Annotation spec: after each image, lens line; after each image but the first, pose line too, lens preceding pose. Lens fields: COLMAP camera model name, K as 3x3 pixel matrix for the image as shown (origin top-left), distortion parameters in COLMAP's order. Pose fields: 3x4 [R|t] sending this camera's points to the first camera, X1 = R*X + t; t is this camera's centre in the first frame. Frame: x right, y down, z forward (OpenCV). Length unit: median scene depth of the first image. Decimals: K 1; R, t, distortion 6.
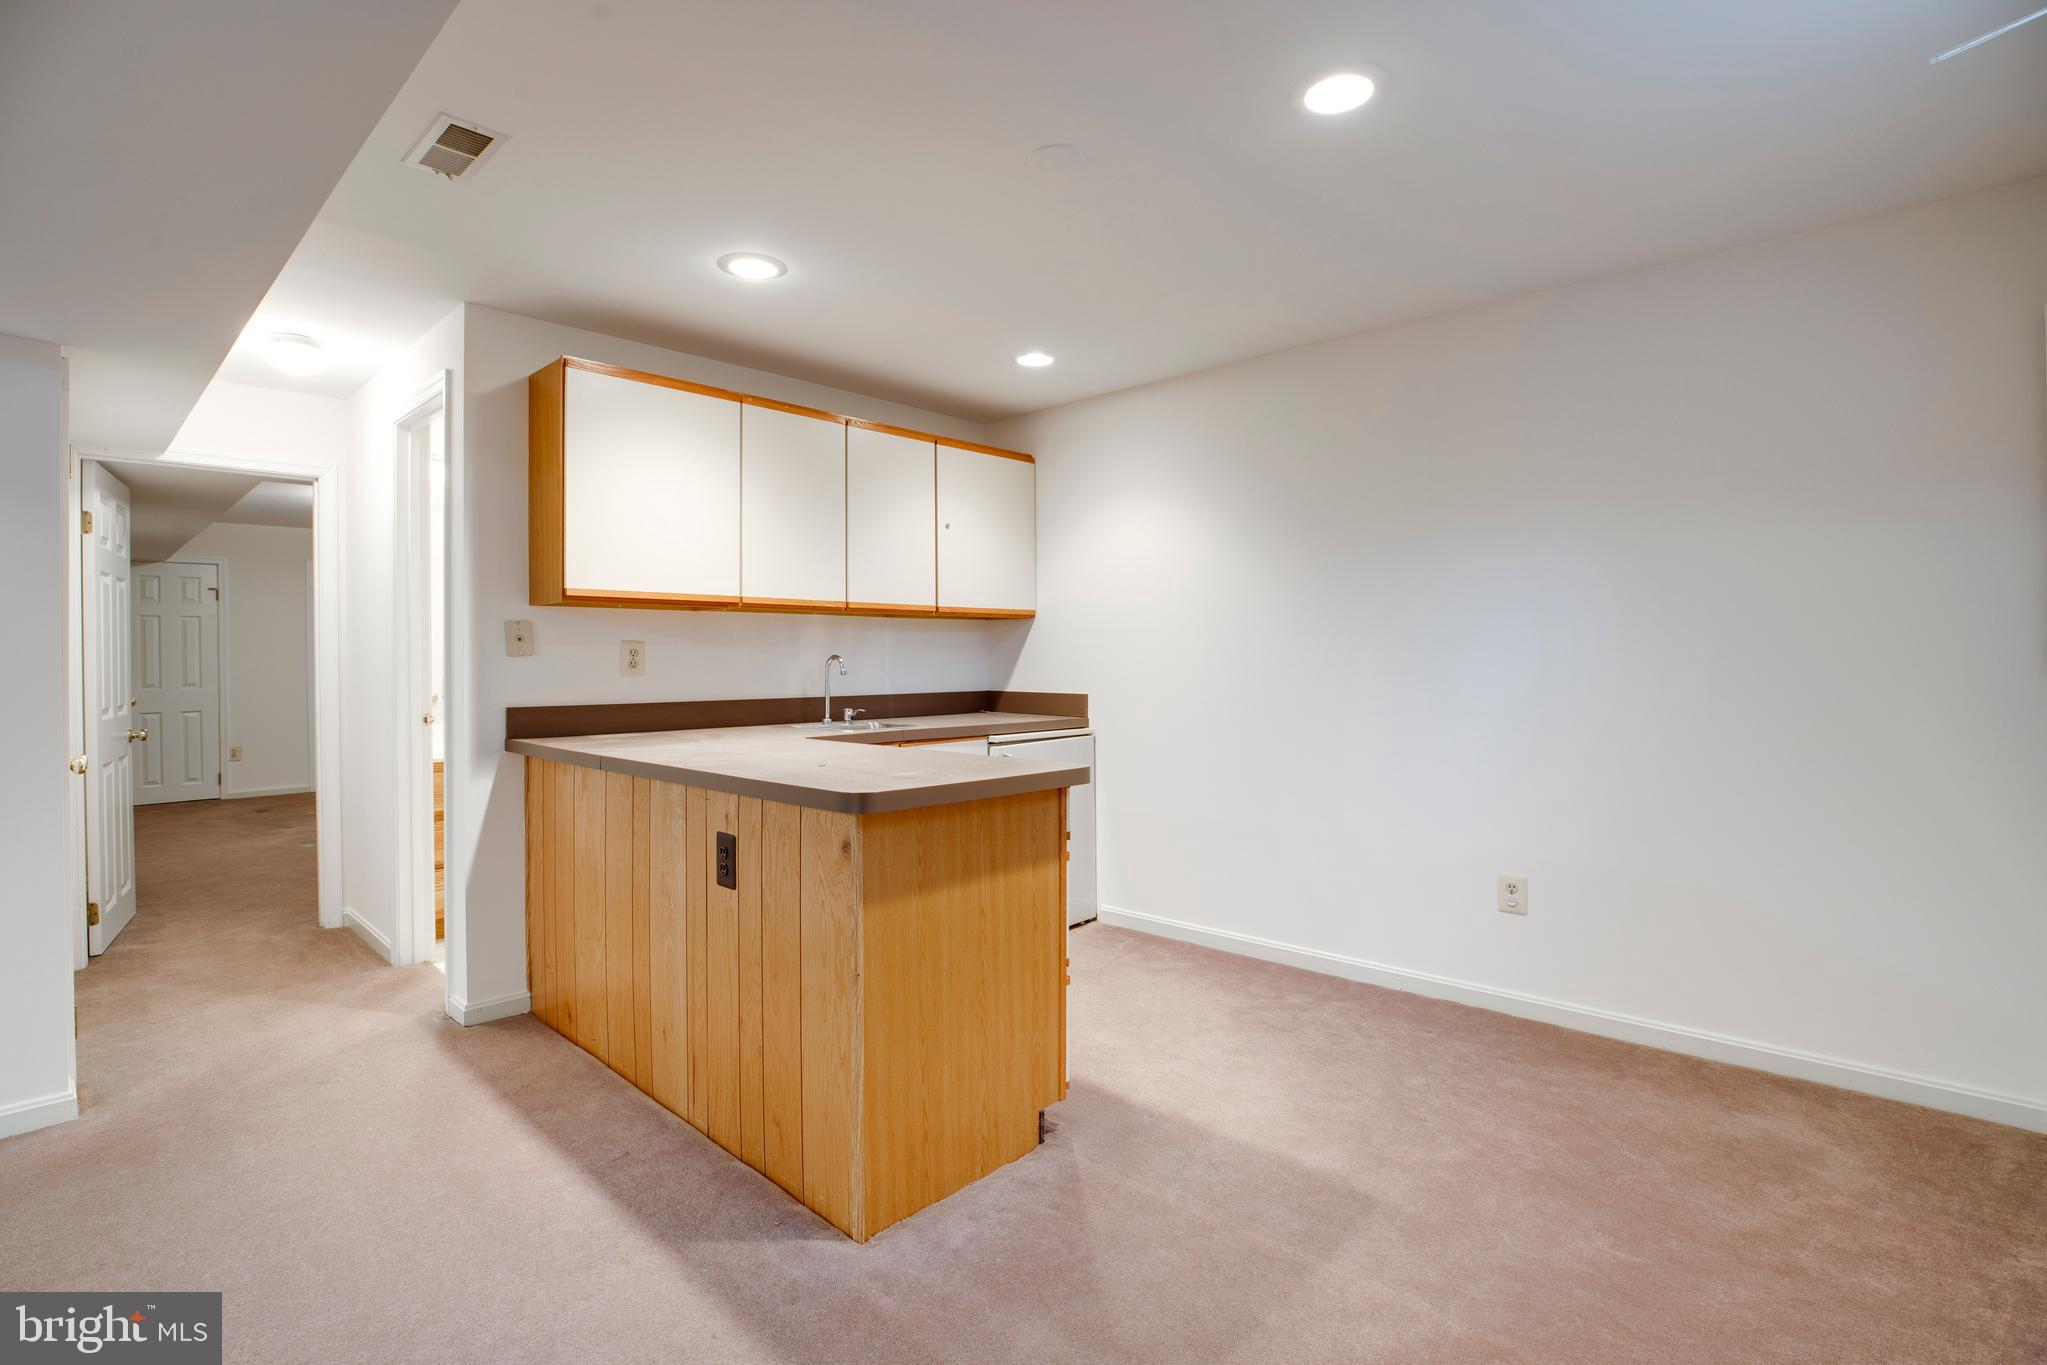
lens RADIAL K [[959.3, 0, 1027.5], [0, 959.3, 659.1], [0, 0, 1]] dist [-0.059795, 0.019368]
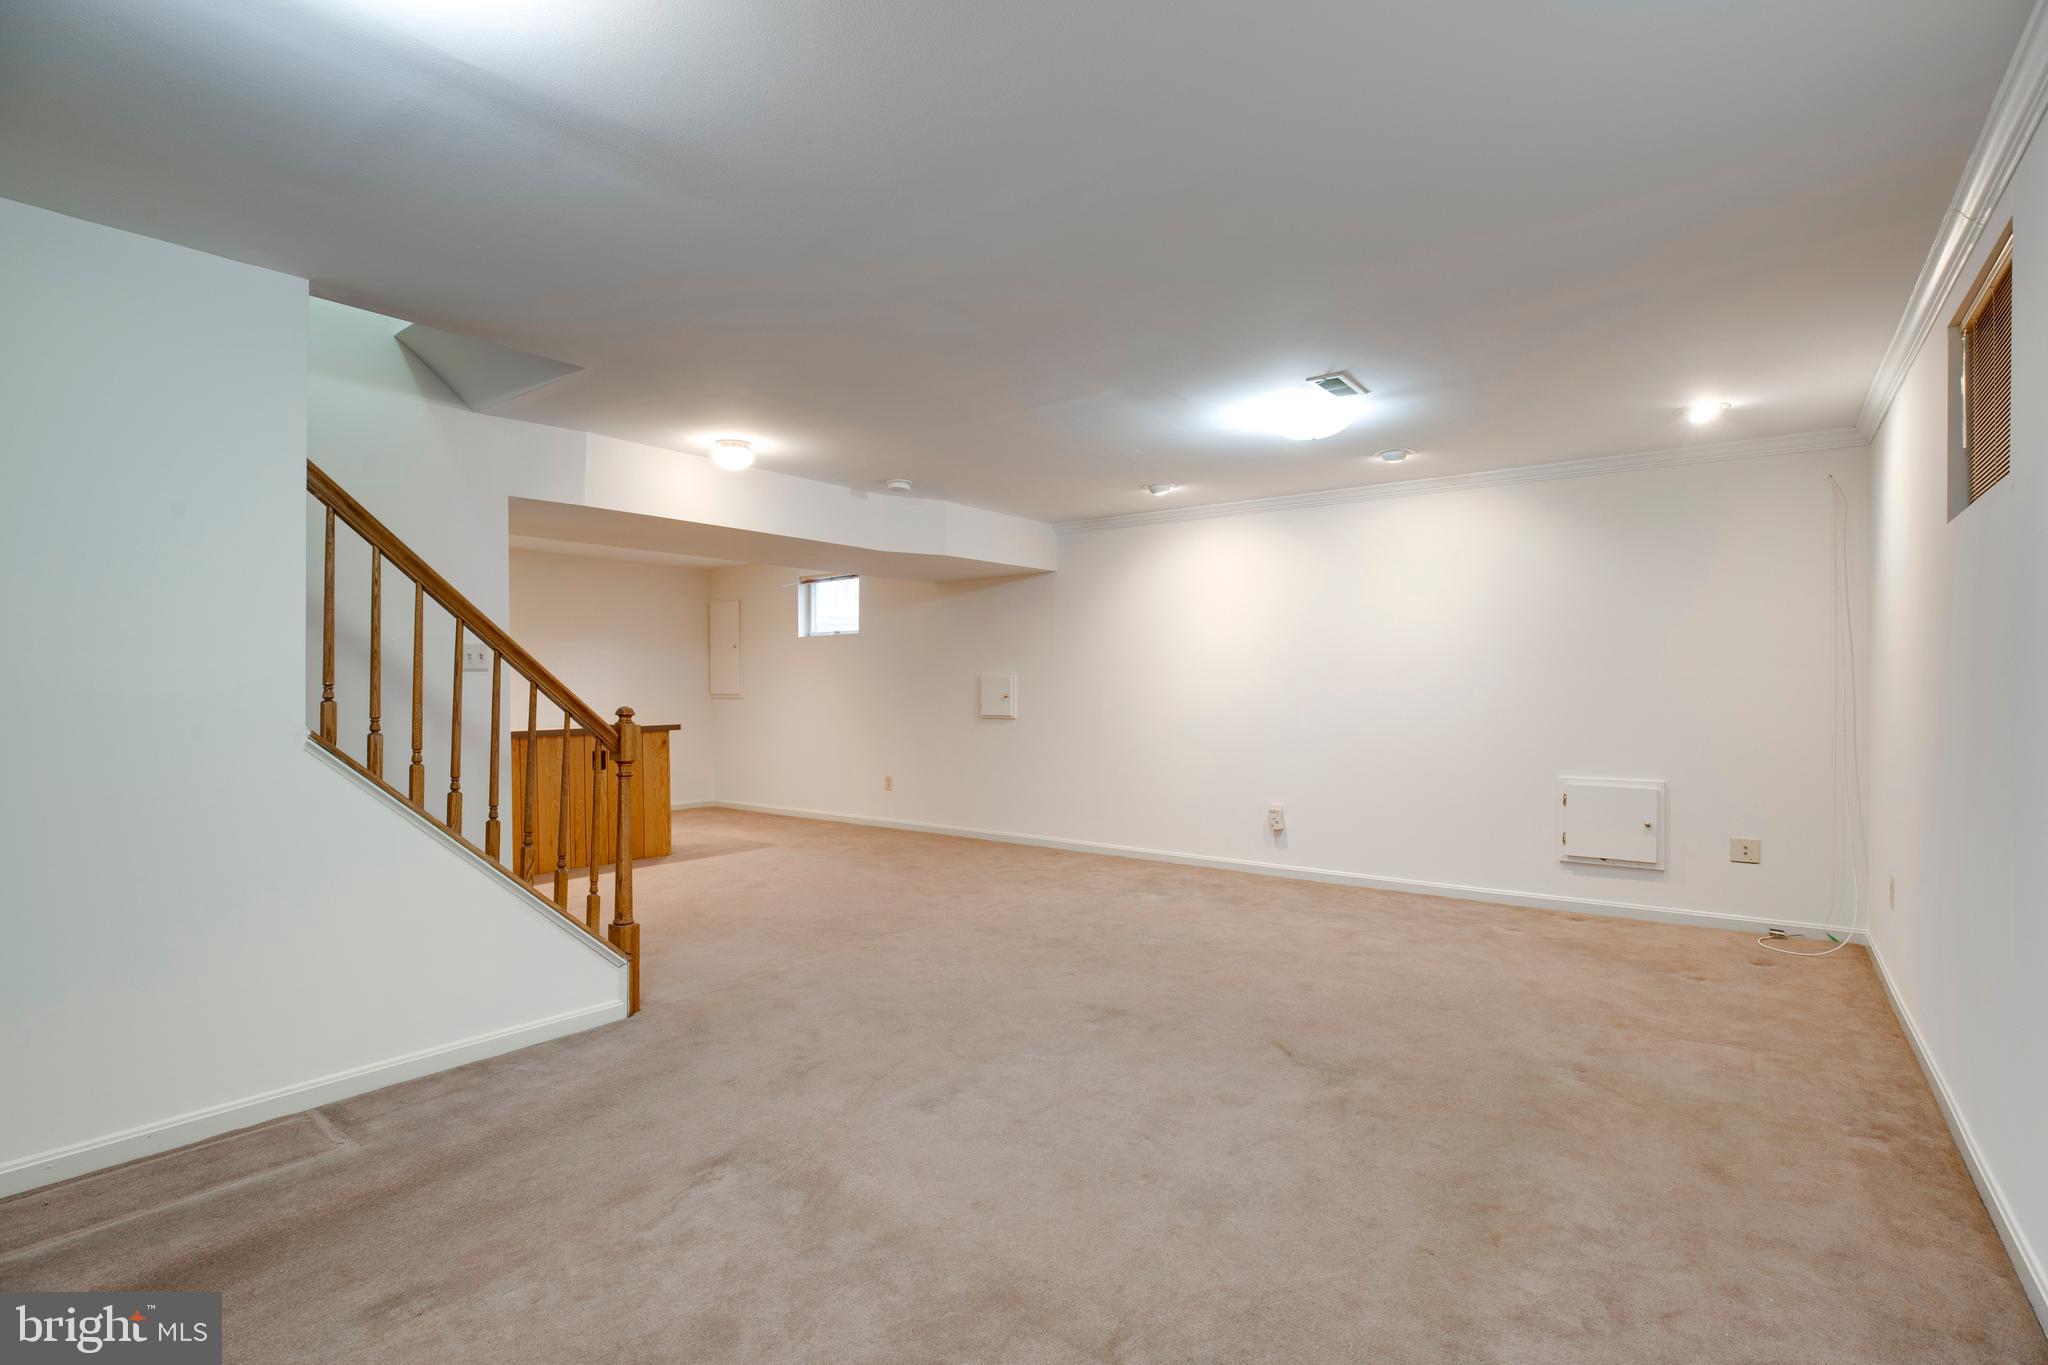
lens RADIAL K [[987.9, 0, 1019.3], [0, 987.9, 687.4], [0, 0, 1]] dist [-0.054661, 0.016023]
pose [[-0.095033, 0.001680, 0.995473, -2.327998], [0.006331, 0.999979, -0.001083, 0.005754], [-0.995454, 0.006200, -0.095042, 0.033604]]
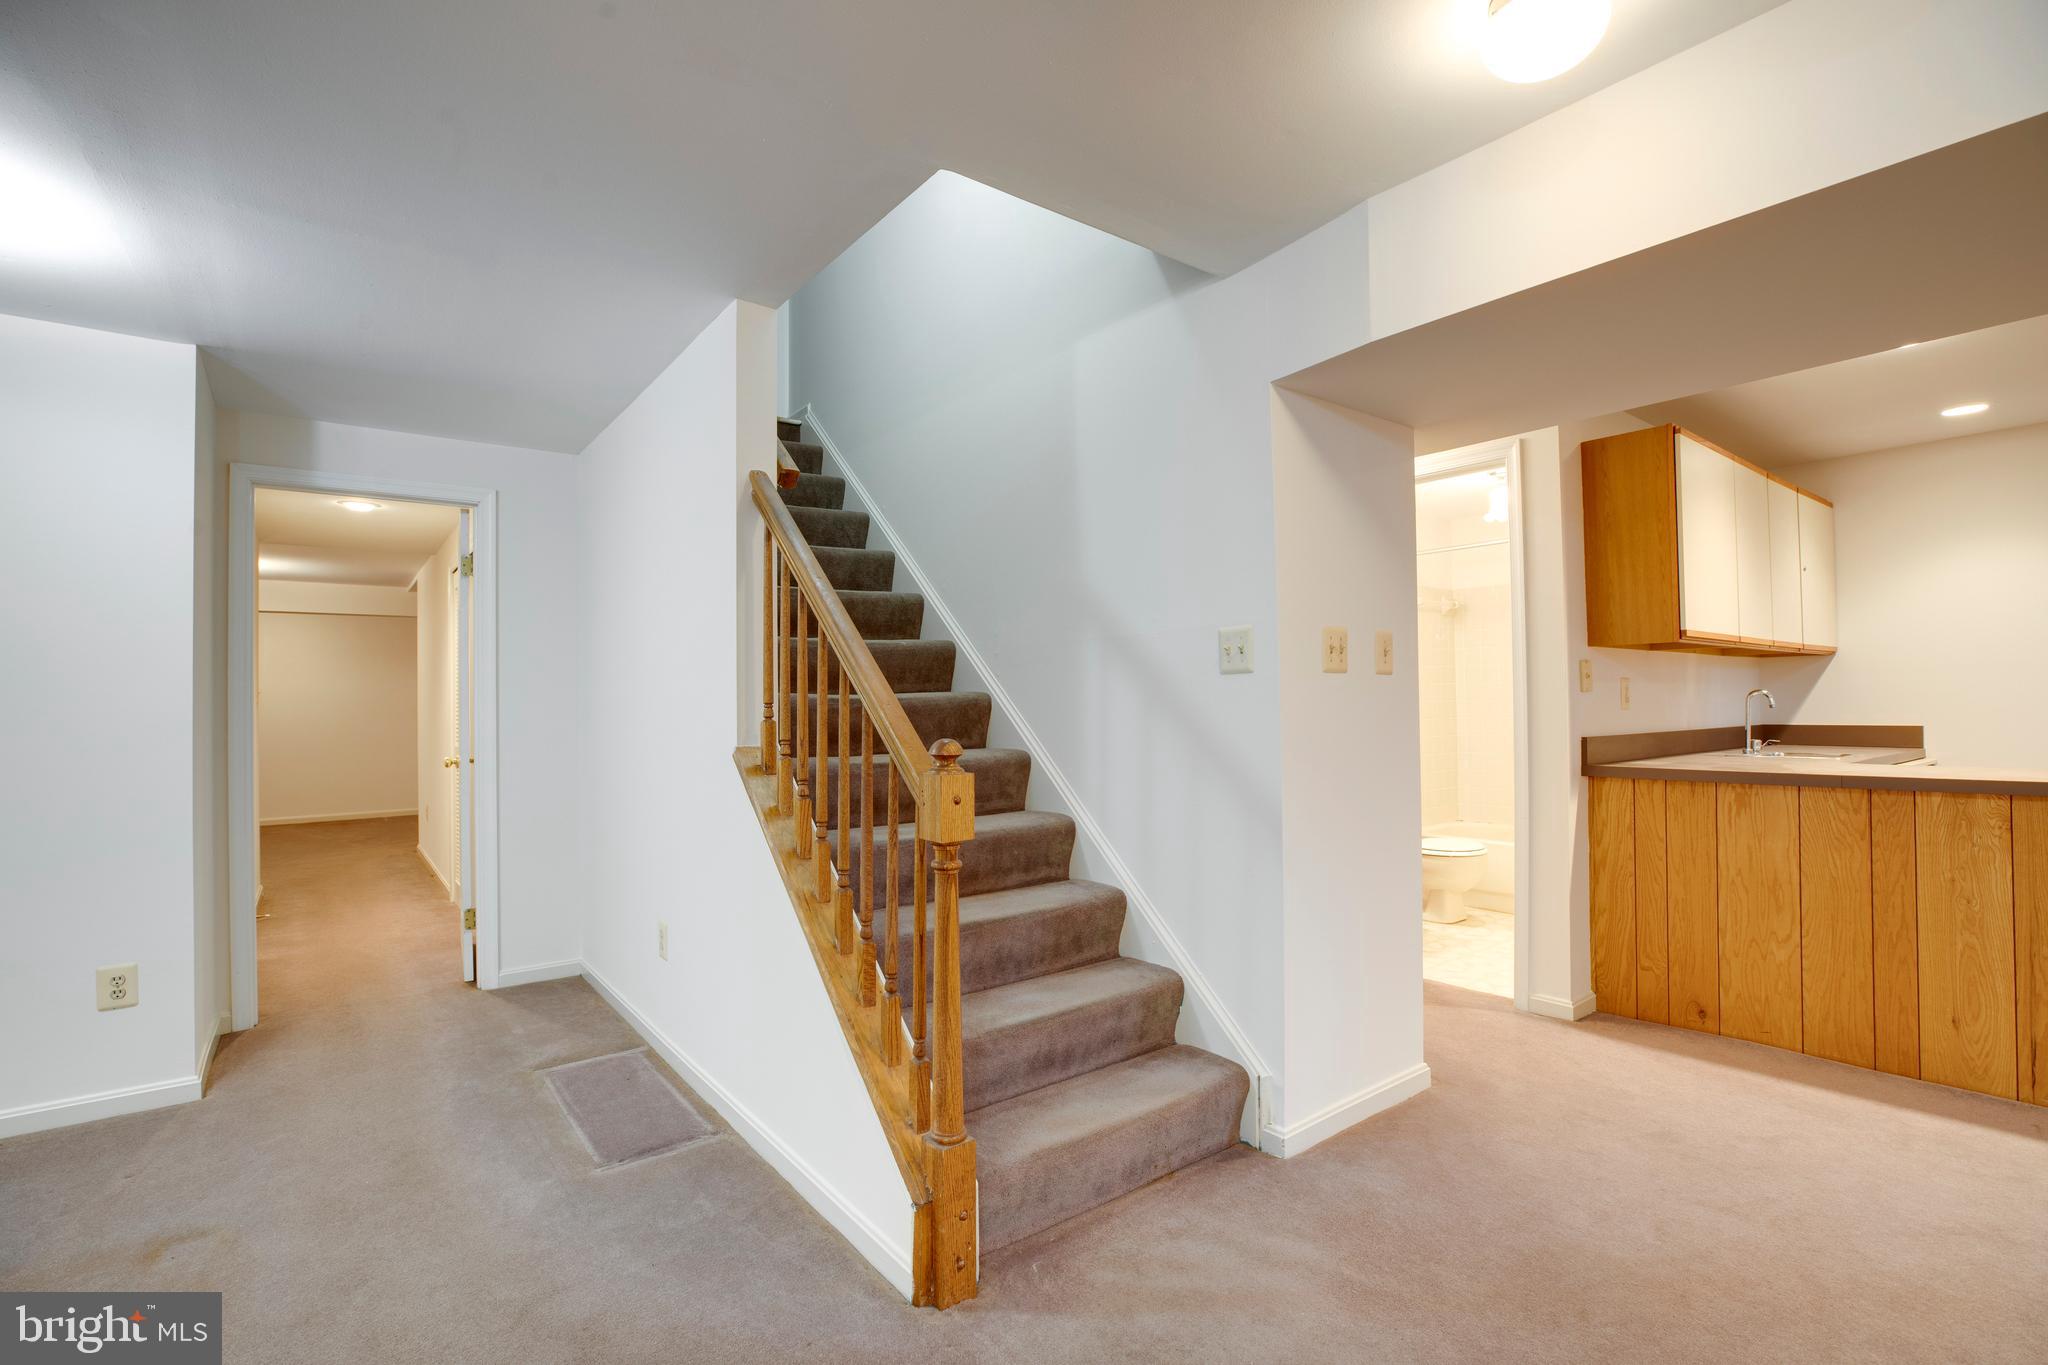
lens RADIAL K [[931.5, 0, 1023.6], [0, 931.5, 693.3], [0, 0, 1]] dist [-0.045331, 0.012377]
pose [[0.985690, -0.010828, -0.168218, -1.006696], [0.008871, 0.999884, -0.012383, 0.006197], [0.168333, 0.010713, 0.985672, -0.189512]]
